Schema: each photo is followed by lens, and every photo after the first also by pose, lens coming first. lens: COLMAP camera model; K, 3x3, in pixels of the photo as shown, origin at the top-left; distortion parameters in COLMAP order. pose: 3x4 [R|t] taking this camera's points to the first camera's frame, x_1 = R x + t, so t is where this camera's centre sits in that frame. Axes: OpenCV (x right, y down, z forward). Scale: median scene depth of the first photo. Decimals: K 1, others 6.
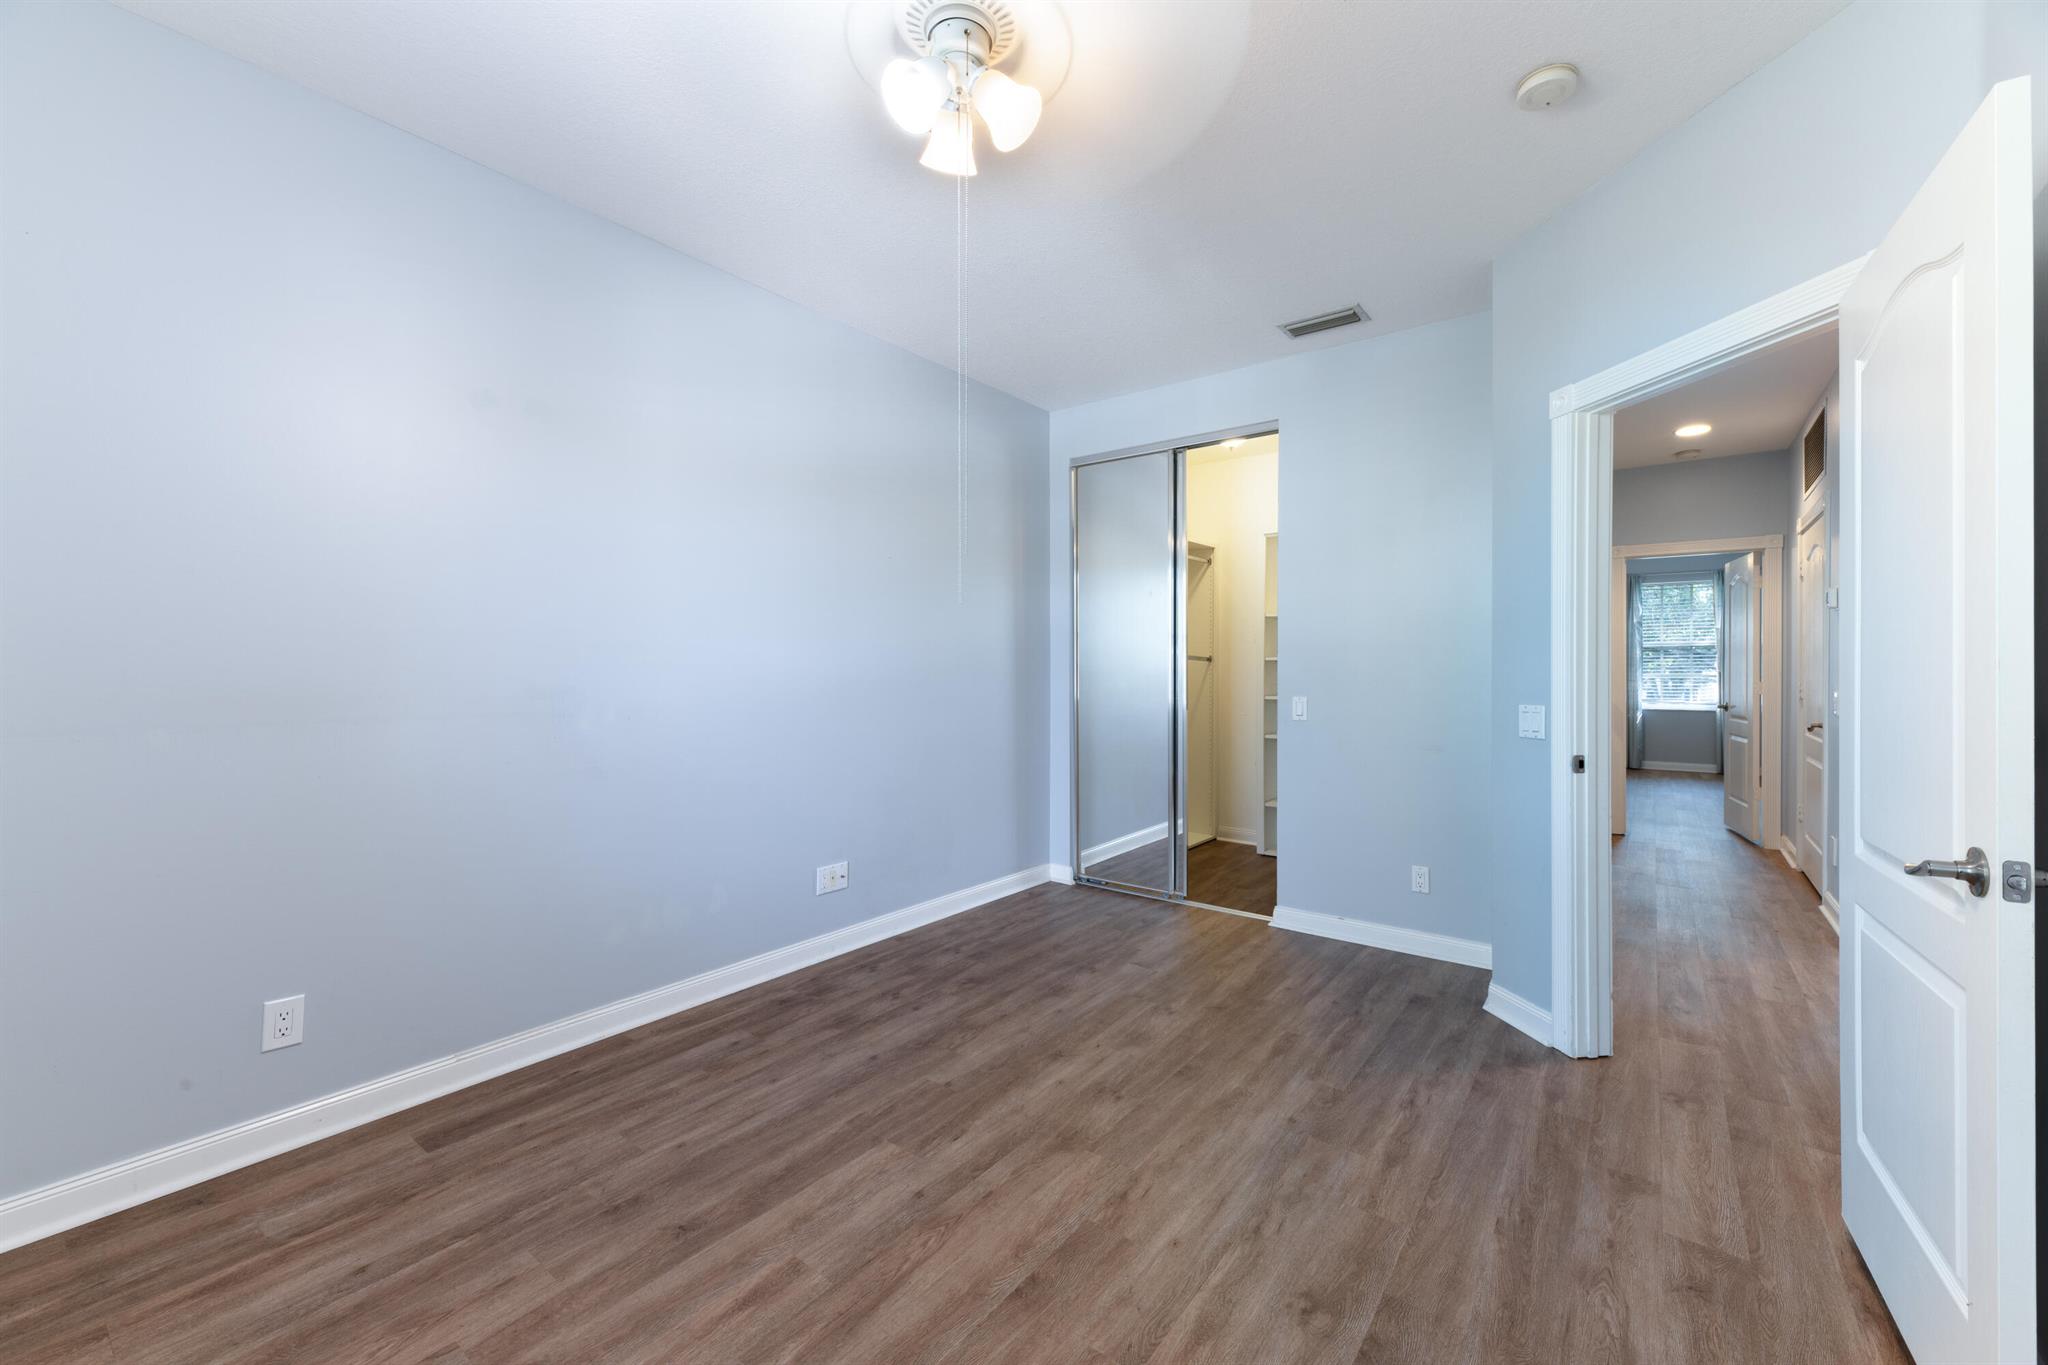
lens RADIAL K [[820.0, 0, 1023.8], [0, 820.0, 671.5], [0, 0, 1]] dist [0.007648, -0.000304]
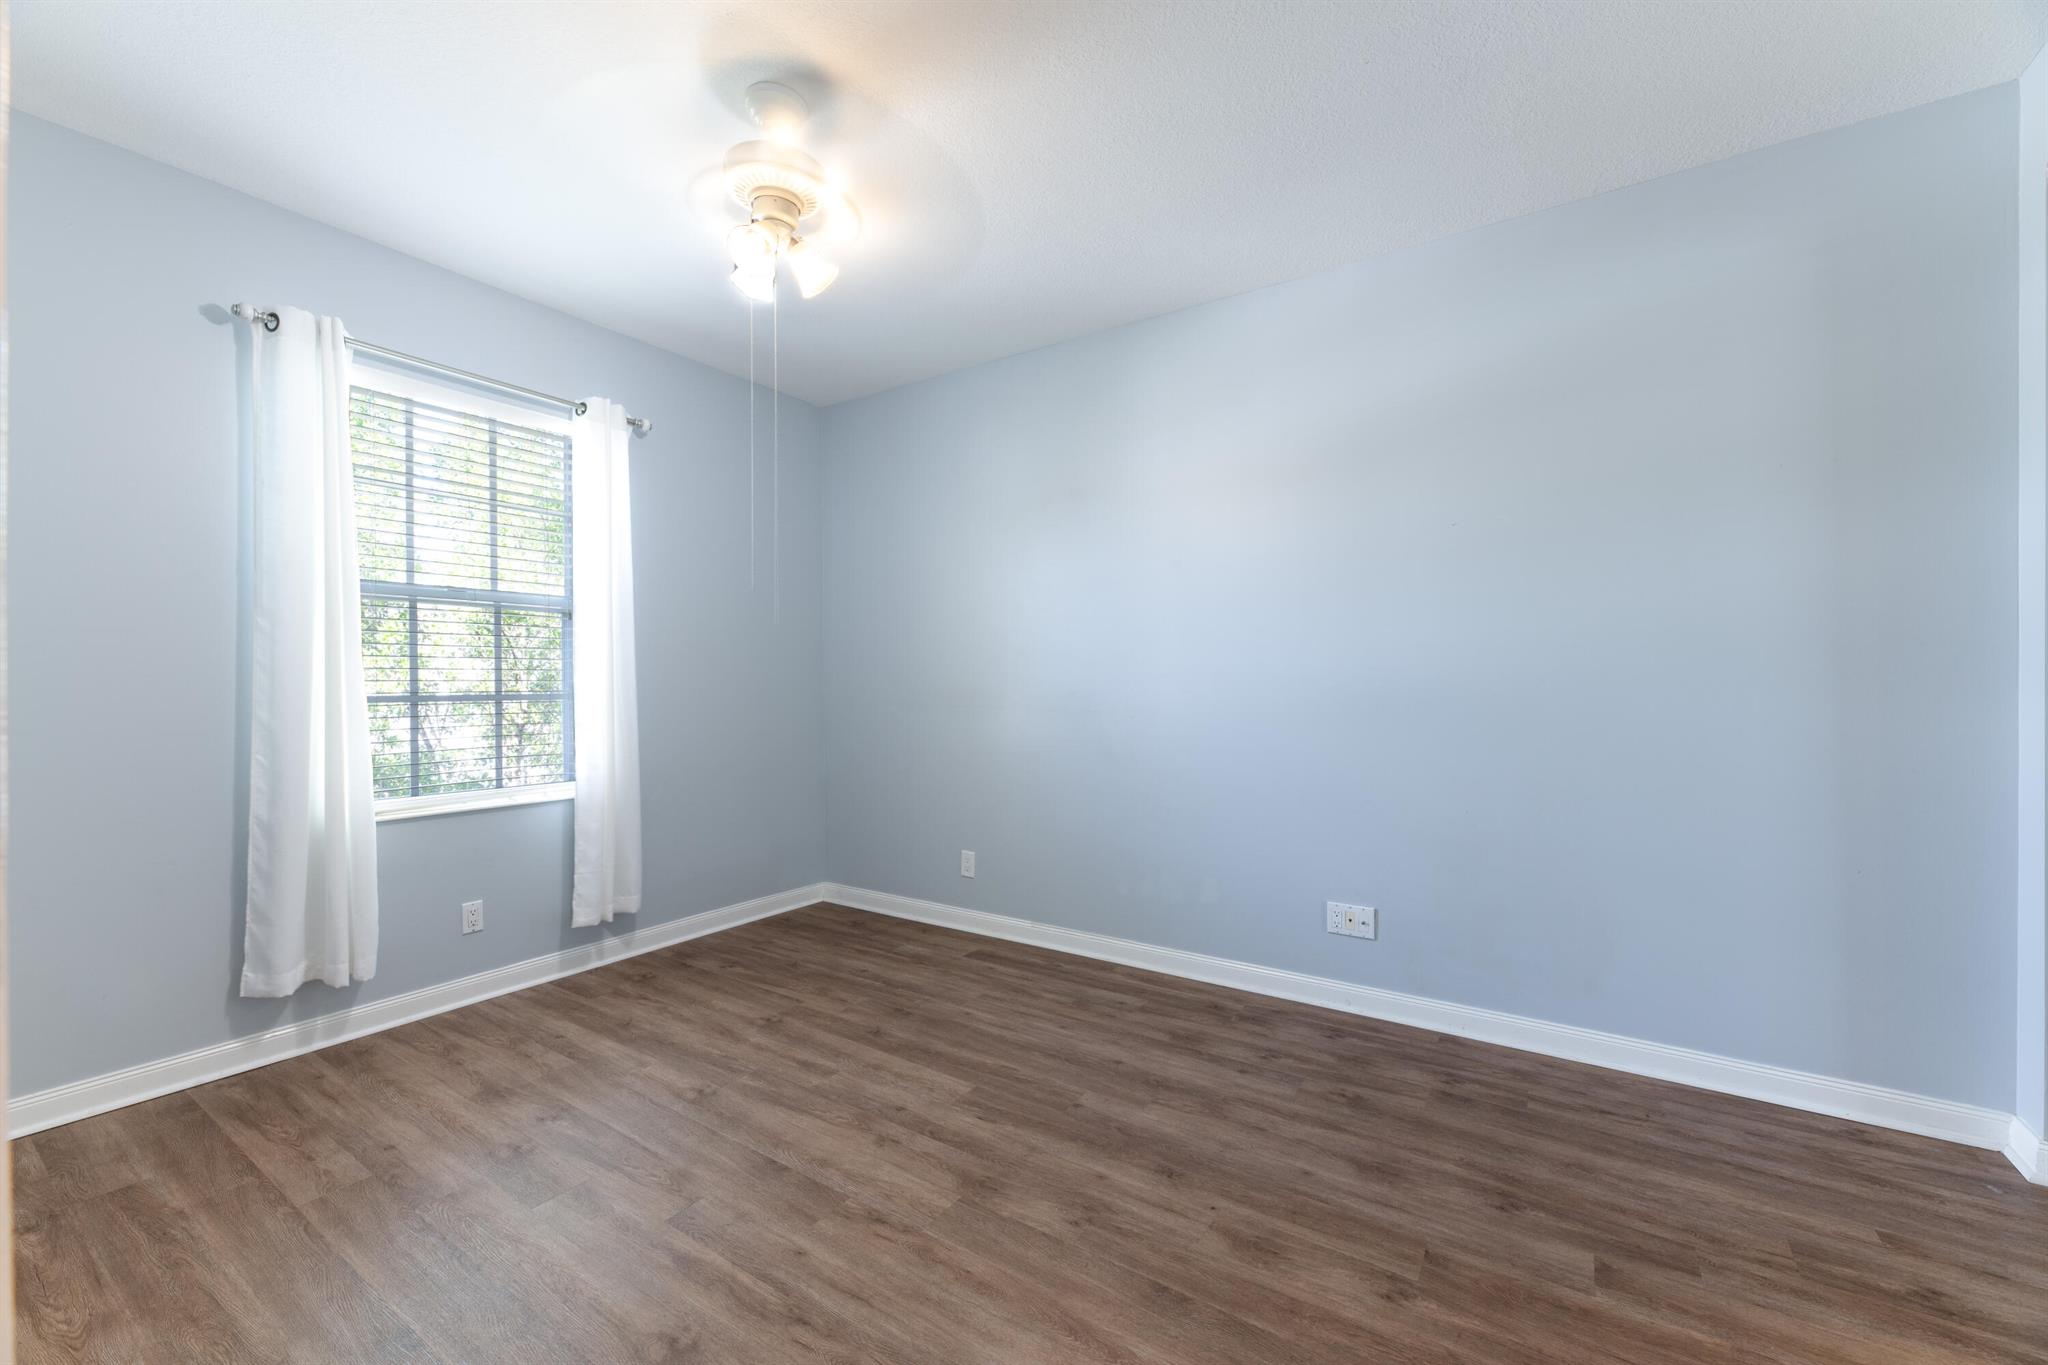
lens RADIAL K [[820.0, 0, 1023.9], [0, 820.0, 686.2], [0, 0, 1]] dist [0.007648, -0.000304]
pose [[0.060539, 0.002585, -0.998162, 0.794416], [-0.001729, 0.999995, 0.002485, 0.010282], [0.998164, 0.001576, 0.060543, 0.812368]]
